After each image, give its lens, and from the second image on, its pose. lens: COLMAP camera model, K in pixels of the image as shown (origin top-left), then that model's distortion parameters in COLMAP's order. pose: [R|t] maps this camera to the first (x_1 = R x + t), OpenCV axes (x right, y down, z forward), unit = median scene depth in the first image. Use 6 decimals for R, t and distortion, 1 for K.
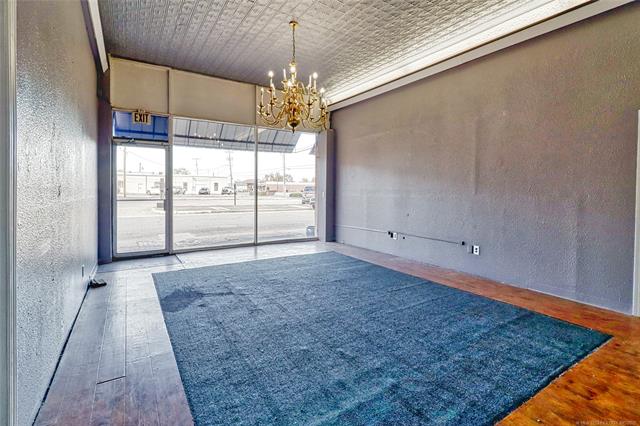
lens RADIAL K [[295.7, 0, 330.3], [0, 295.7, 198.6], [0, 0, 1]] dist [-0.006319, 0.001864]
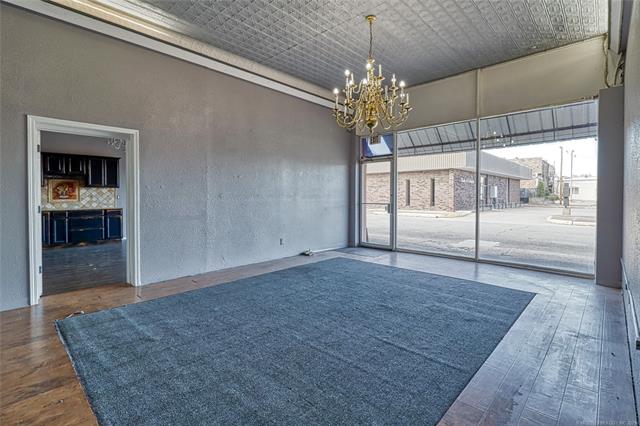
lens RADIAL K [[298.7, 0, 321.7], [0, 298.7, 208.9], [0, 0, 1]] dist [0.015277, -0.003087]
pose [[0.257253, 0.040572, -0.965492, 0.899443], [-0.025335, 0.999058, 0.035232, -0.017600], [0.966012, 0.015397, 0.258038, 0.725001]]
